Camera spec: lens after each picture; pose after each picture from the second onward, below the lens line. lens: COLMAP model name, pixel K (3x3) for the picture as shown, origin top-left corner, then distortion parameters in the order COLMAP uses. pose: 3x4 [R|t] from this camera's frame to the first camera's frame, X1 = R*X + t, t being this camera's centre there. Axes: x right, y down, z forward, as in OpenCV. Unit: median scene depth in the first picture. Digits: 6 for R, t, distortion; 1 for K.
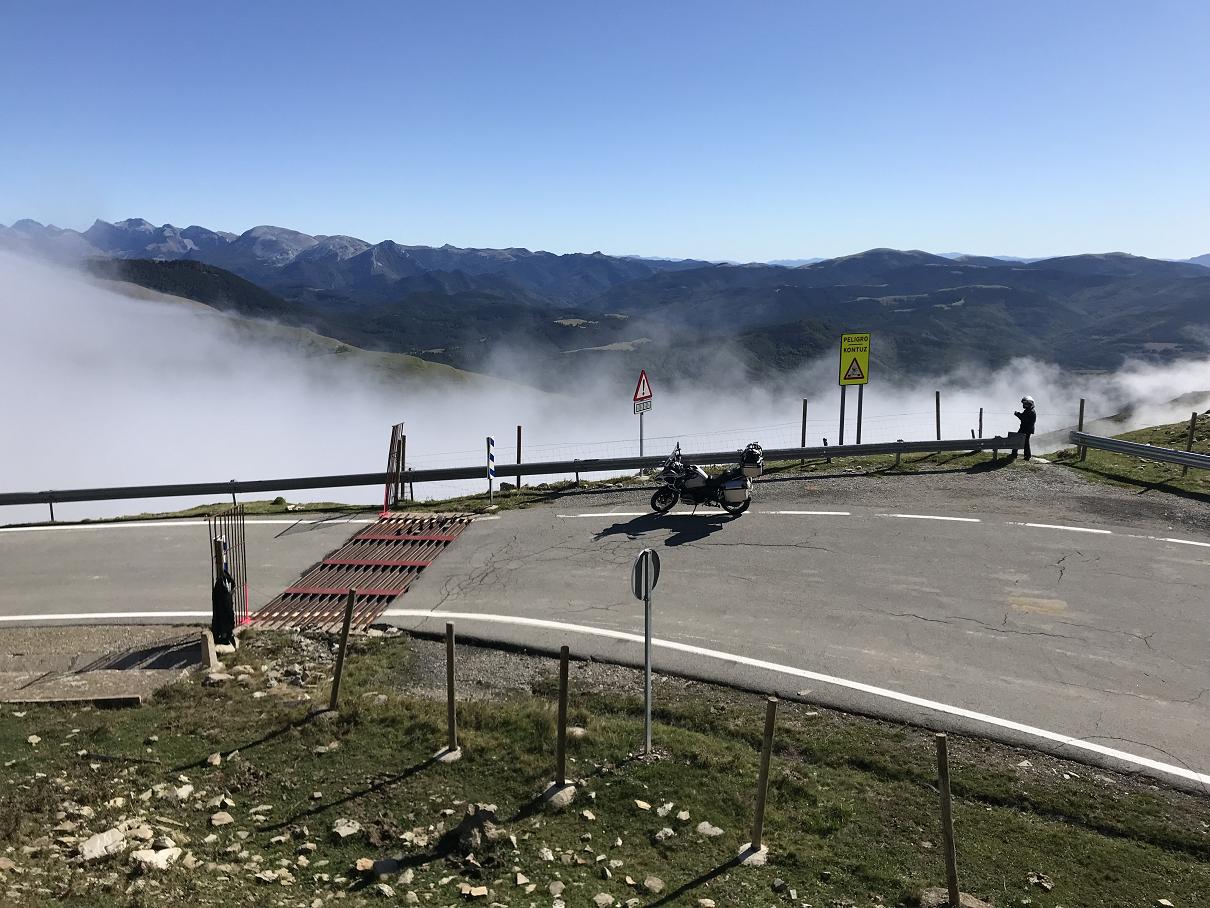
lens RADIAL K [[980.1, 0, 605.0], [0, 980.1, 454.0], [0, 0, 1]] dist [0.023820, -0.005479]
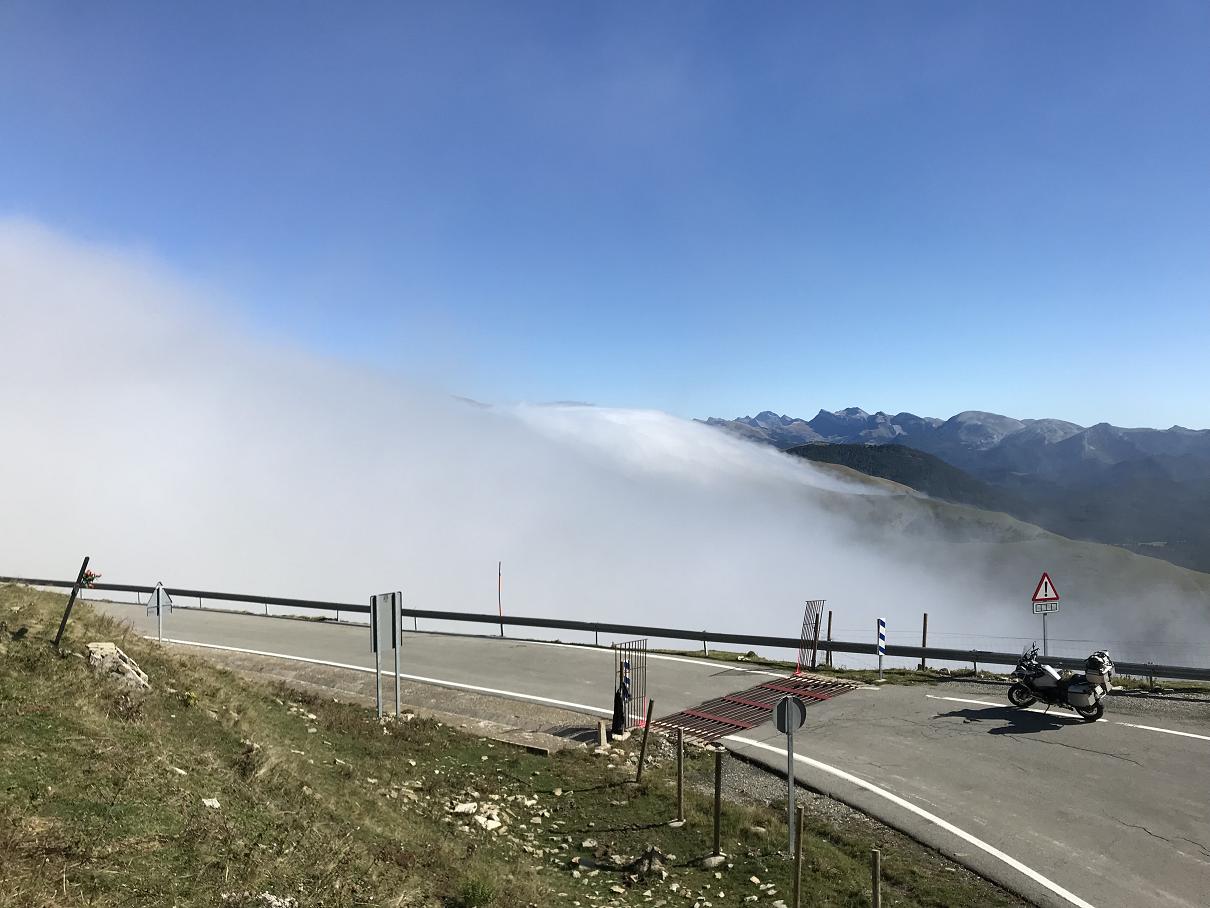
lens RADIAL K [[980.1, 0, 605.0], [0, 980.1, 454.0], [0, 0, 1]] dist [0.023820, -0.005479]
pose [[0.780866, 0.005600, -0.624674, 0.397753], [-0.120091, 0.982654, -0.141310, -0.005749], [0.613047, 0.185362, 0.767994, -0.163898]]
